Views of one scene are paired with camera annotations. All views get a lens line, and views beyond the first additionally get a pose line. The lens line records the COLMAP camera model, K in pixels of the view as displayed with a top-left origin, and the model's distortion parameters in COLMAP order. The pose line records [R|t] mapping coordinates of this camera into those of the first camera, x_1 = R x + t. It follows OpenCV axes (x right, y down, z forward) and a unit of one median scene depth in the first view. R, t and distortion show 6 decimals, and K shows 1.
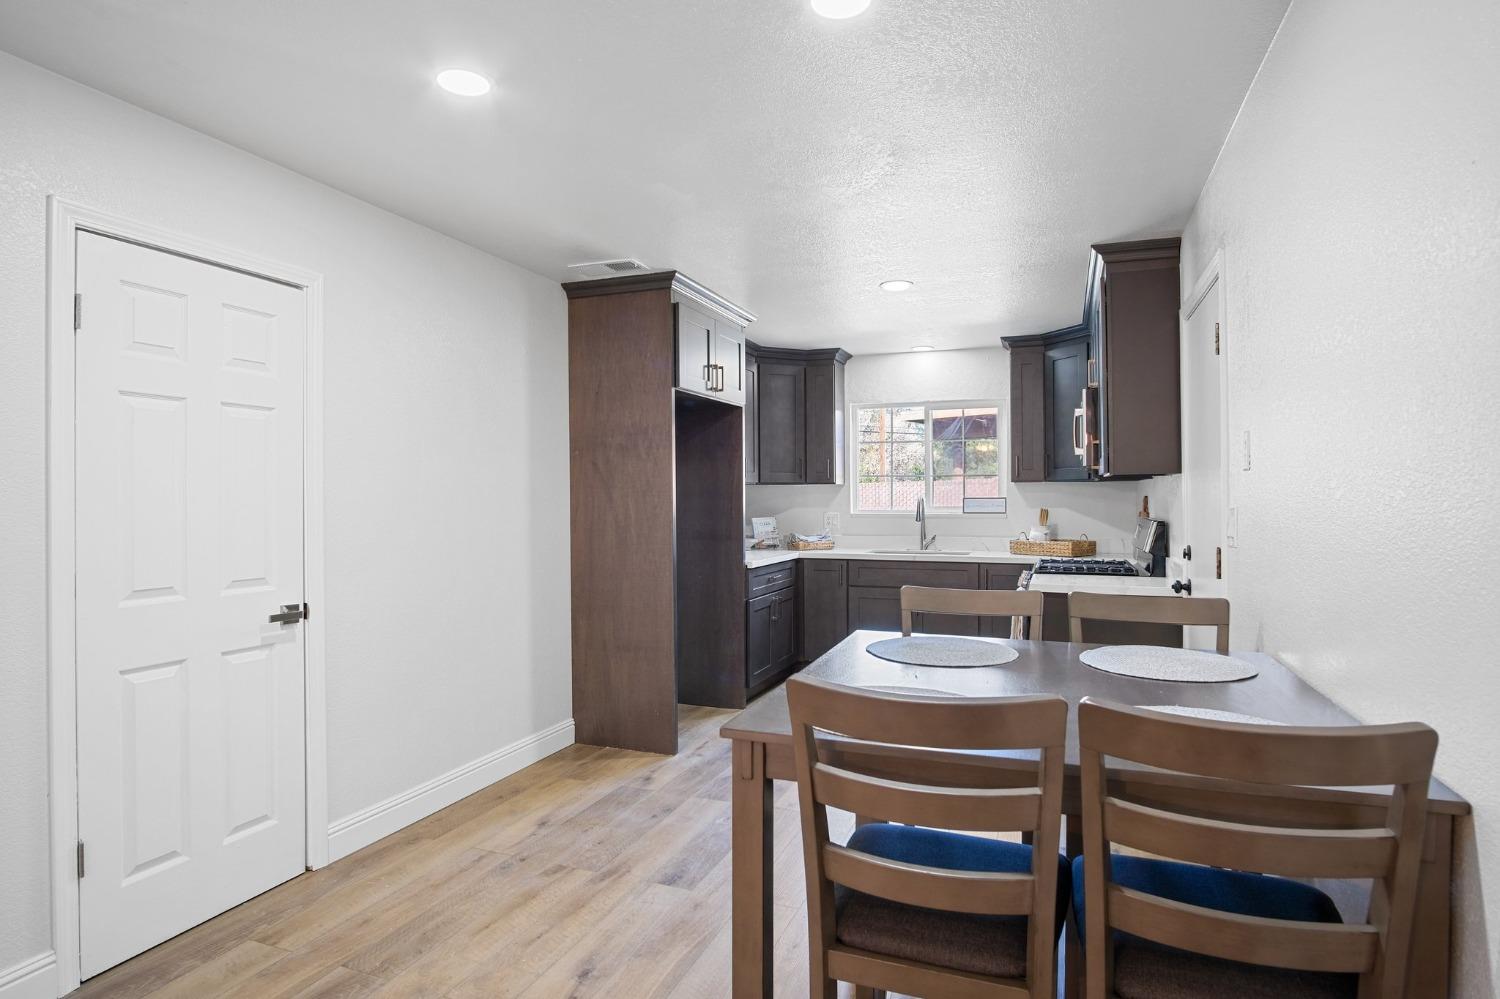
lens RADIAL K [[820.1, 0, 748.4], [0, 820.1, 484.1], [0, 0, 1]] dist [-0.021619, 0.002530]
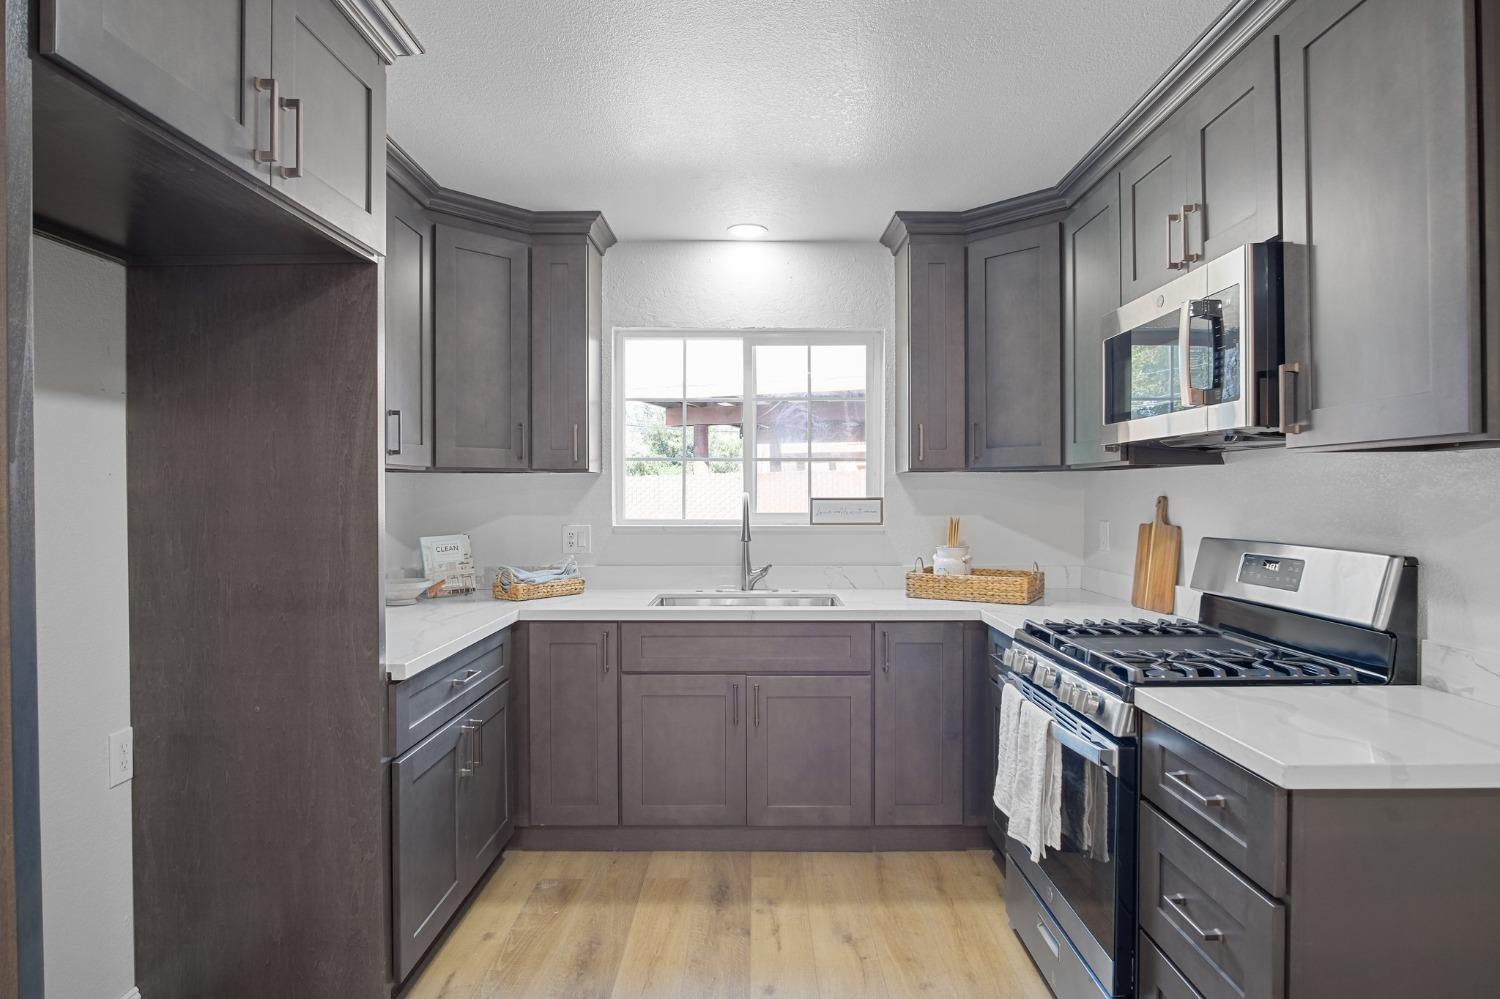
lens RADIAL K [[817.3, 0, 758.0], [0, 817.3, 495.7], [0, 0, 1]] dist [-0.022720, 0.002549]
pose [[0.931848, 0.001732, 0.362844, 0.024137], [-0.008285, 0.999829, 0.016507, 0.007972], [-0.362754, -0.018388, 0.931704, 0.664102]]
